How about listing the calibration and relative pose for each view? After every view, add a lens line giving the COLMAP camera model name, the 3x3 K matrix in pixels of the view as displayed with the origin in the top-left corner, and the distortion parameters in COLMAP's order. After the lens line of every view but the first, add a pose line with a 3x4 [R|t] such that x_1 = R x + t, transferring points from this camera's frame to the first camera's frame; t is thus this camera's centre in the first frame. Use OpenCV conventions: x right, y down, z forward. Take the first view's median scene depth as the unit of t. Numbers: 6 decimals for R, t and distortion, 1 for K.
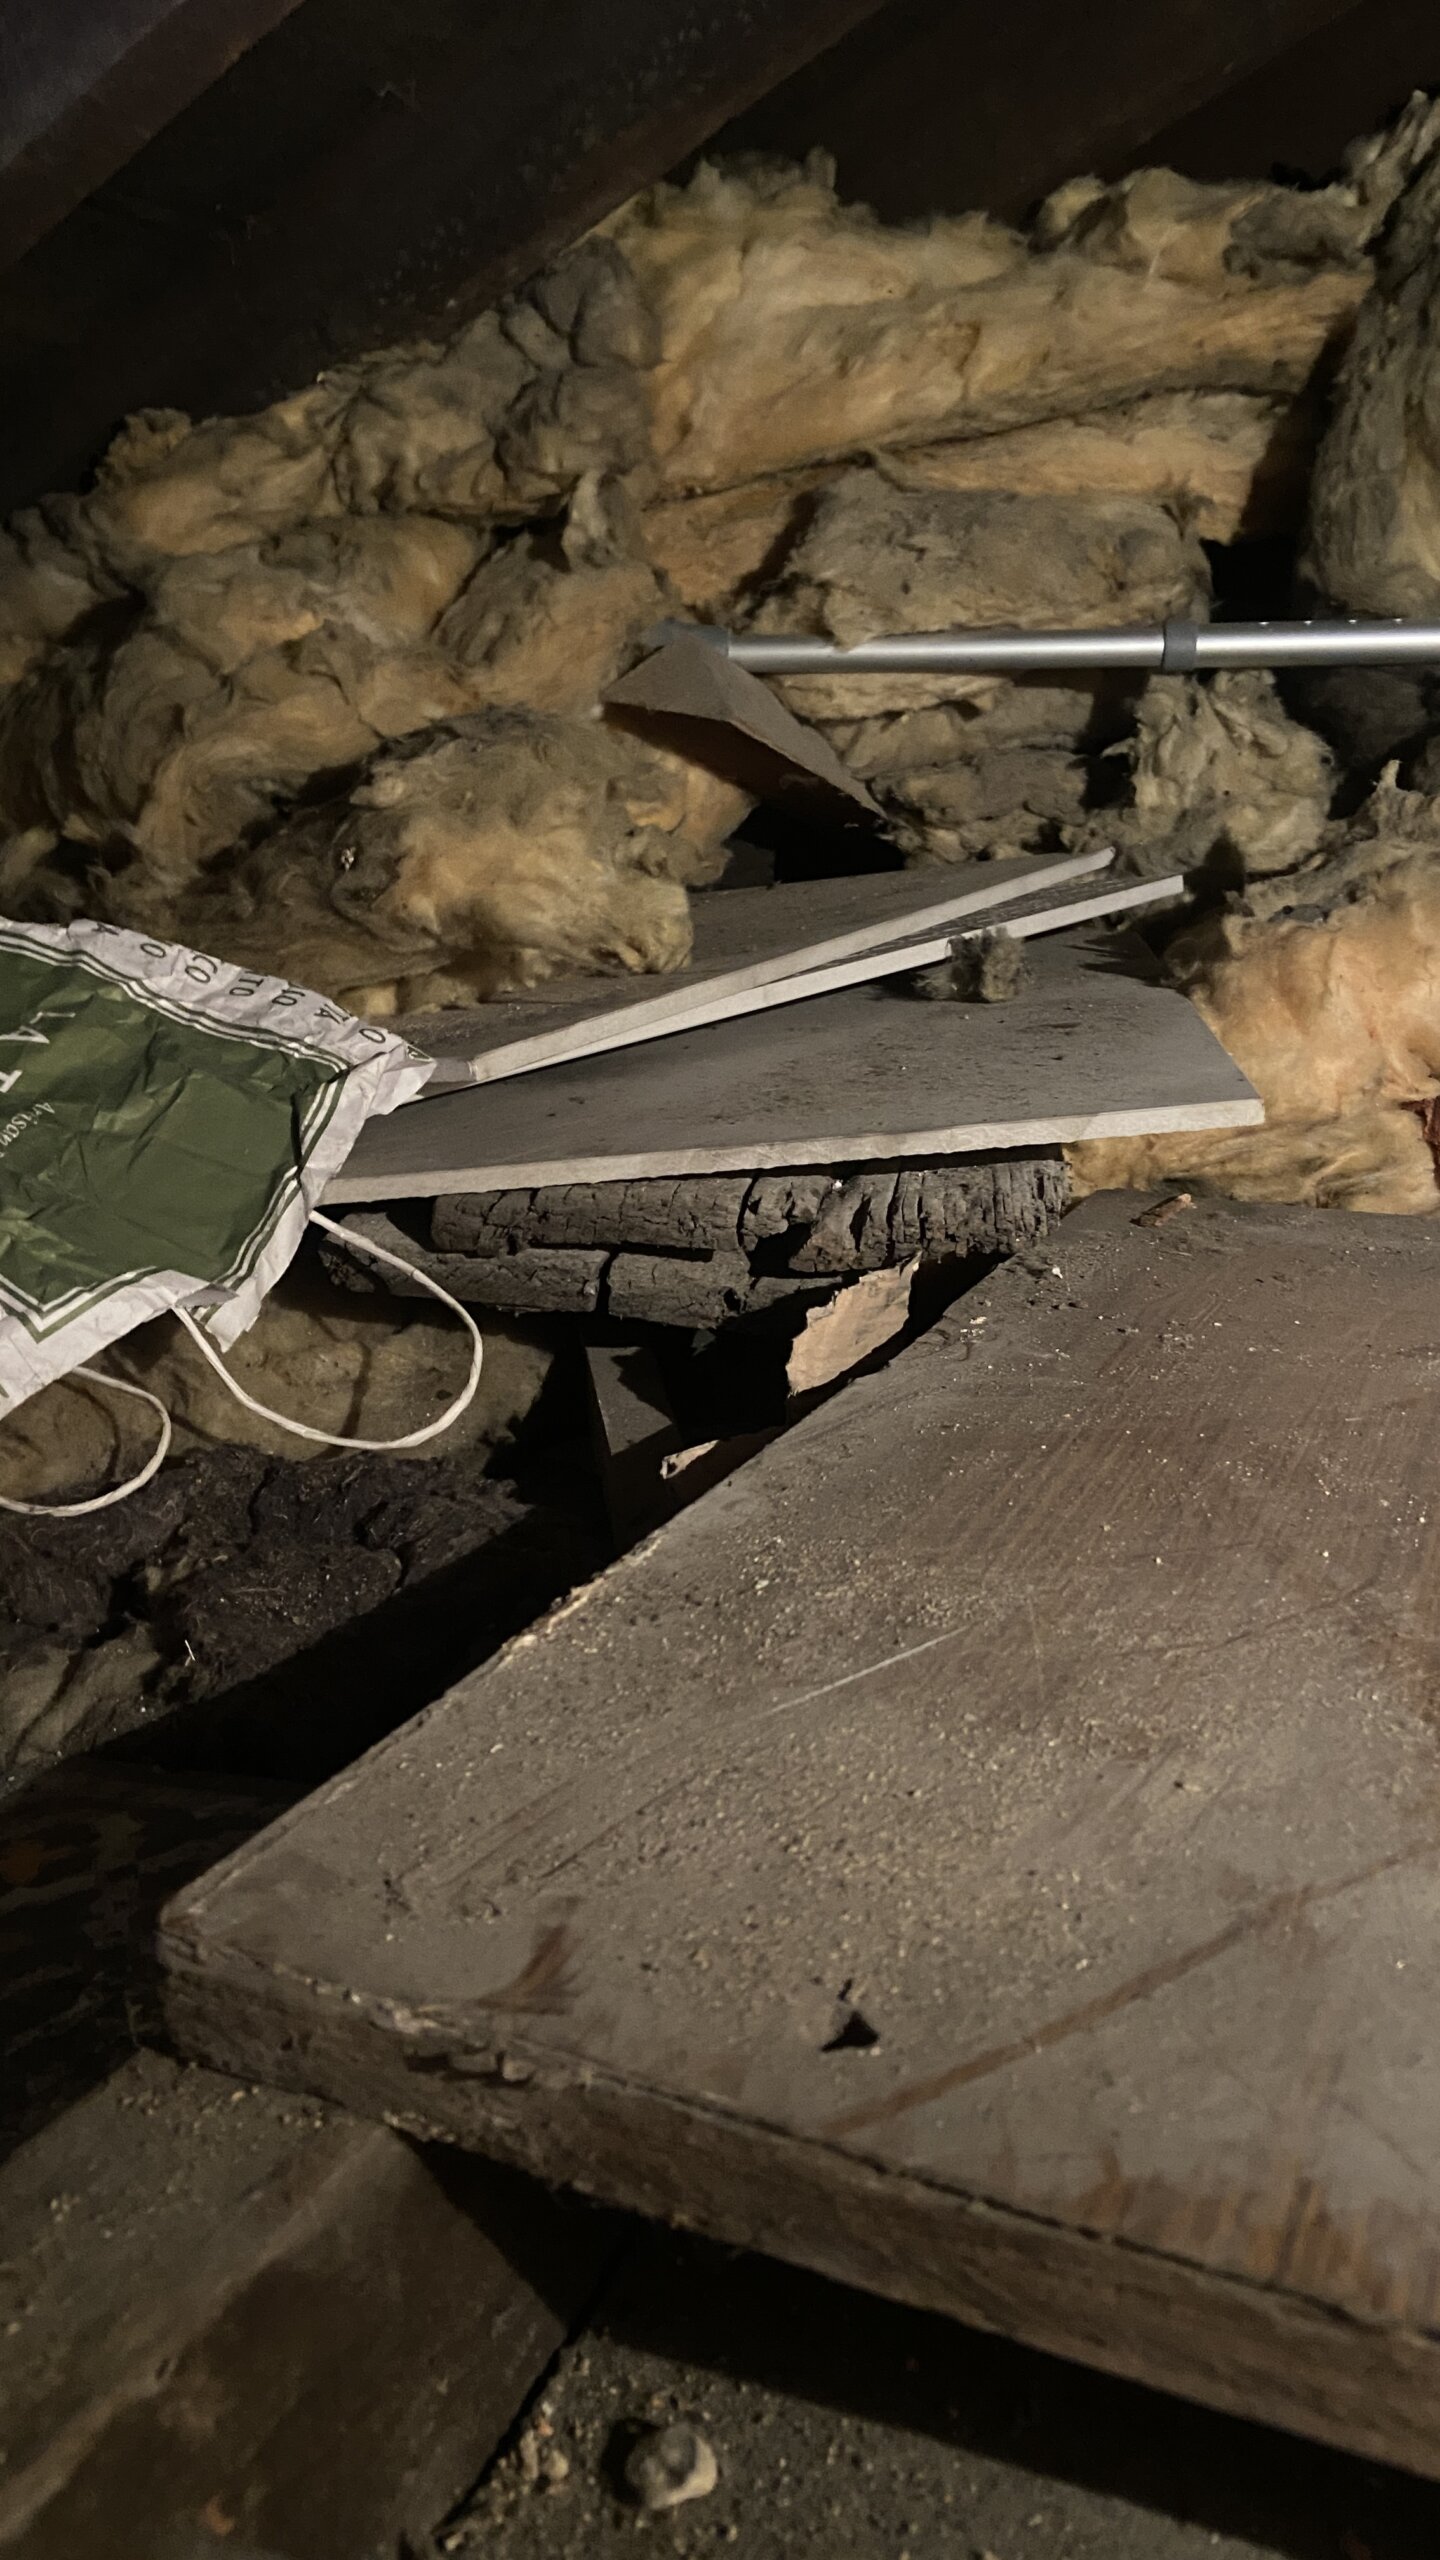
lens RADIAL K [[1906.6, 0, 743.4], [0, 1906.6, 1271.0], [0, 0, 1]] dist [0.113589, -0.165156]
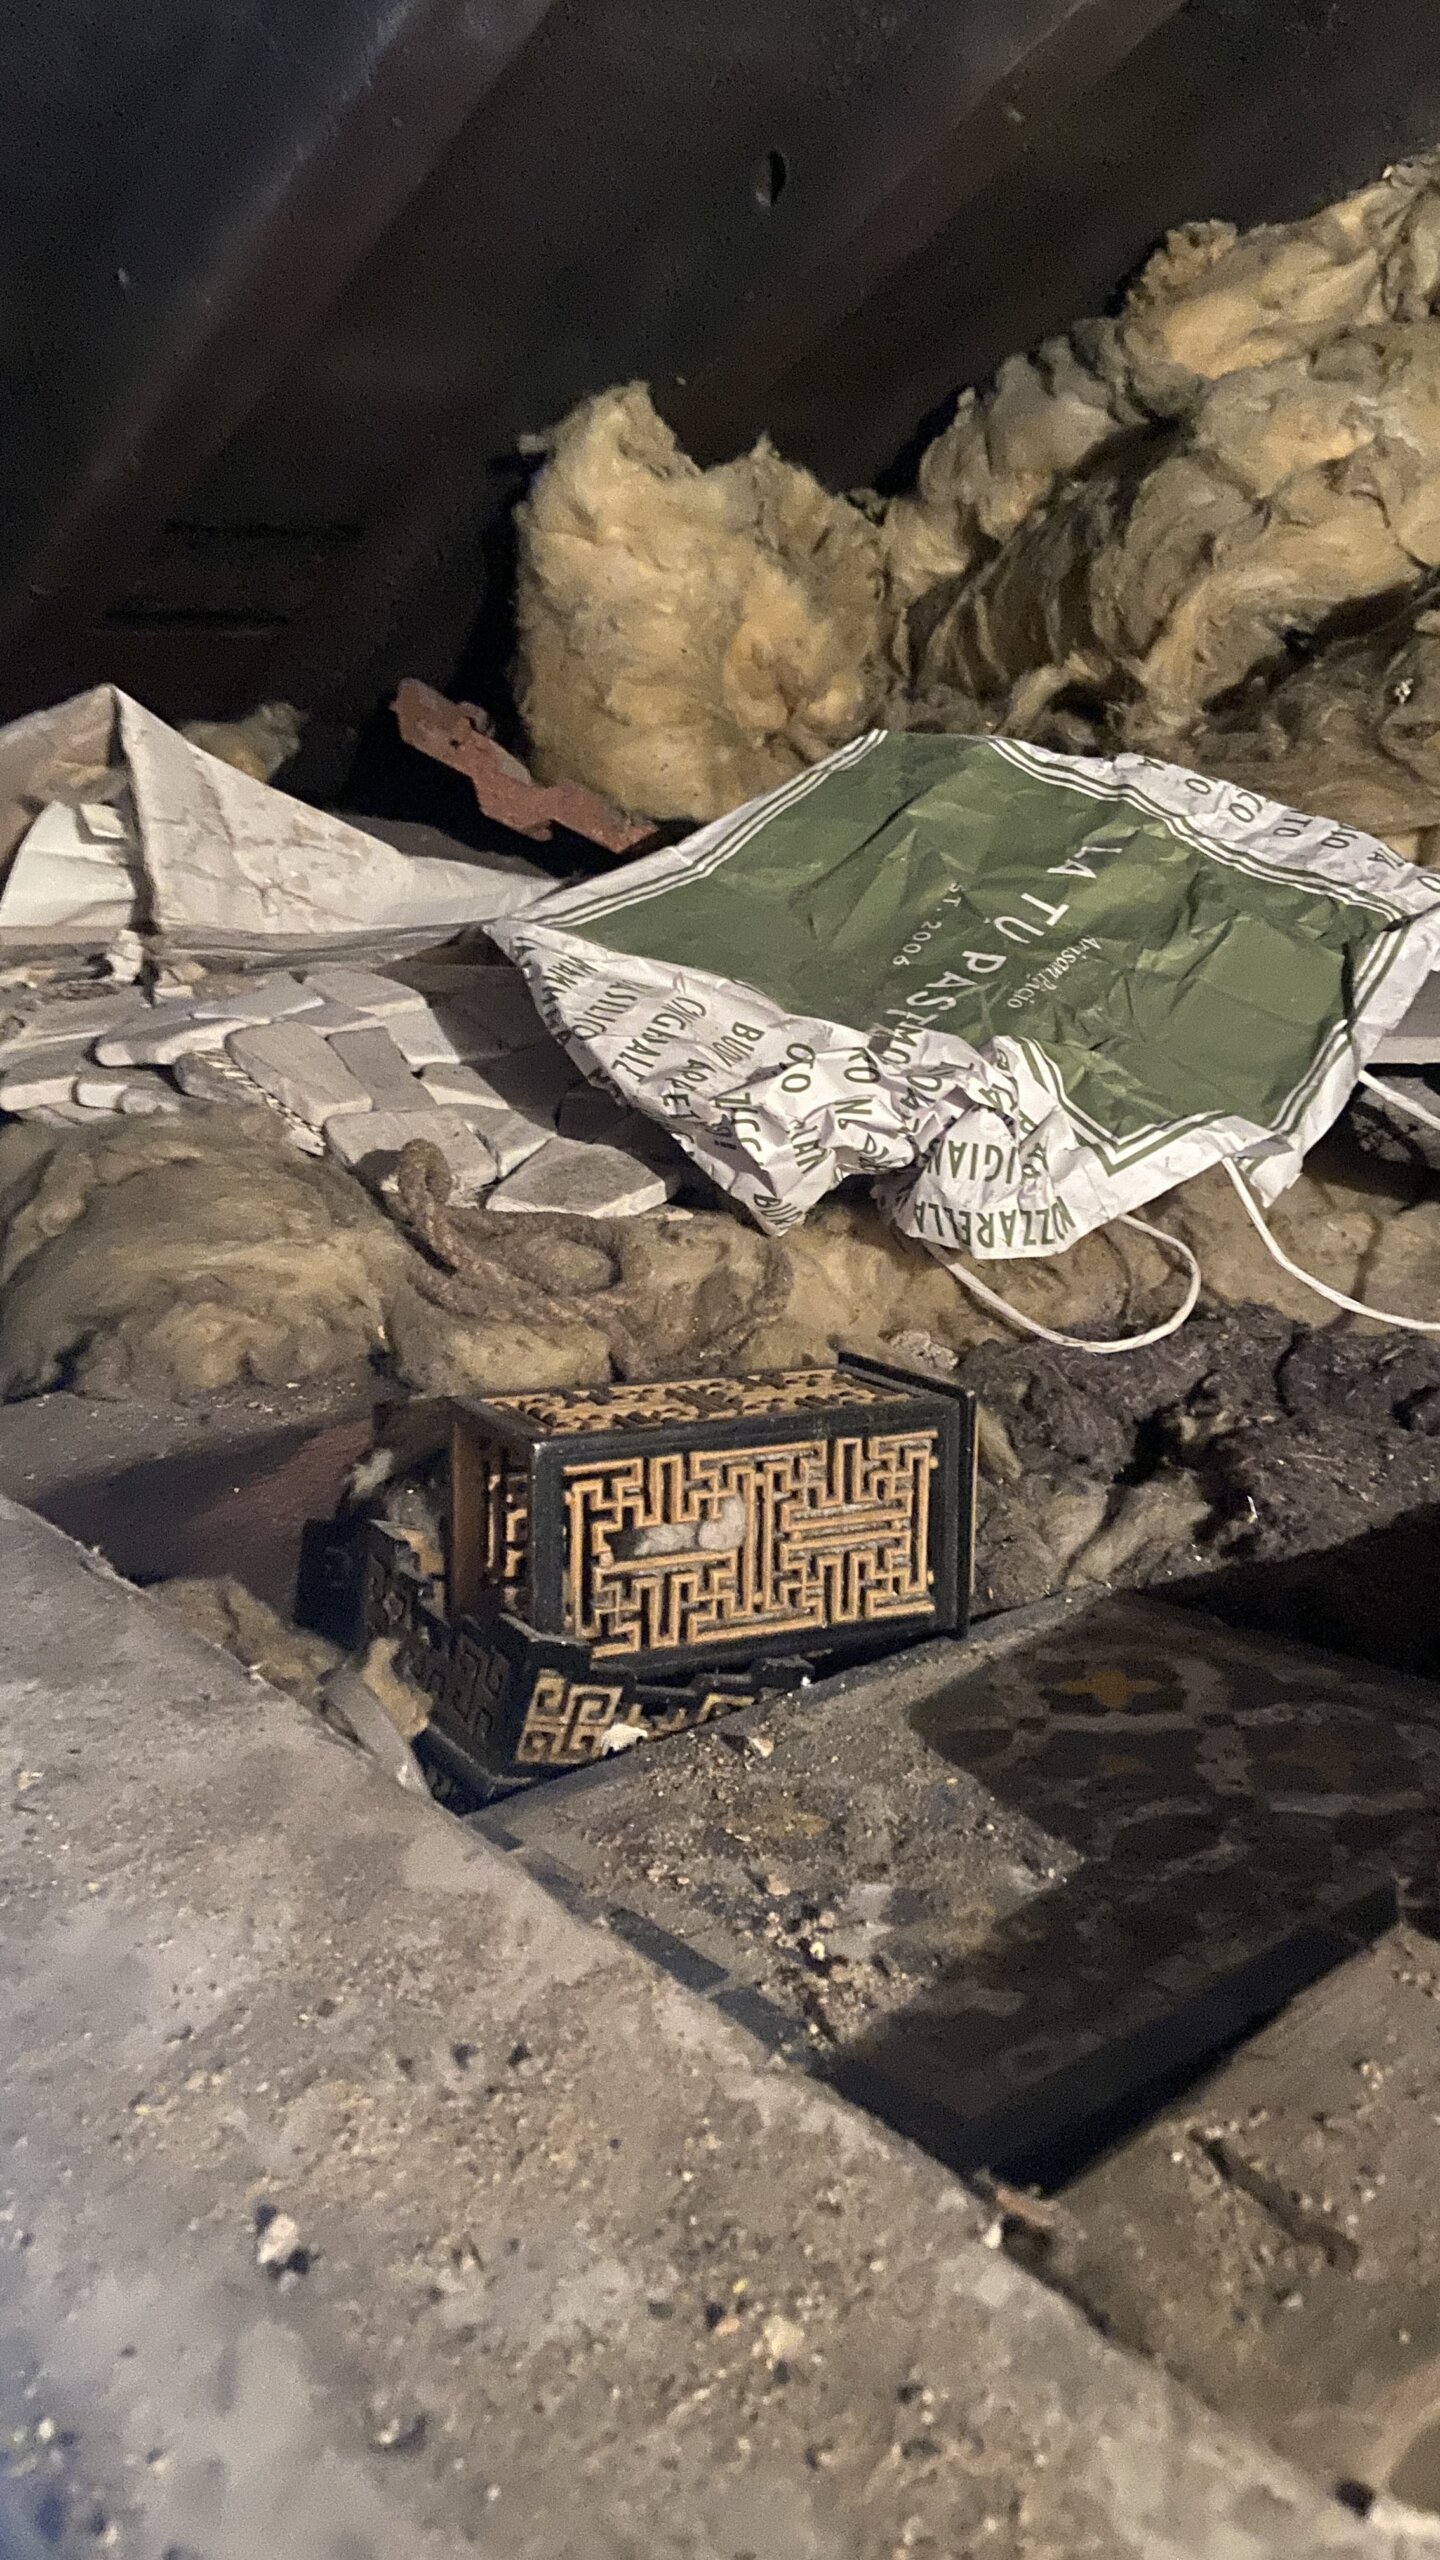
lens RADIAL K [[1893.0, 0, 720.0], [0, 1893.0, 1280.0], [0, 0, 1]] dist [0.122885, -0.169575]
pose [[0.922212, 0.125725, -0.365675, -0.117967], [-0.101602, 0.991225, 0.084562, 0.017701], [0.373097, -0.040831, 0.926893, 0.009361]]
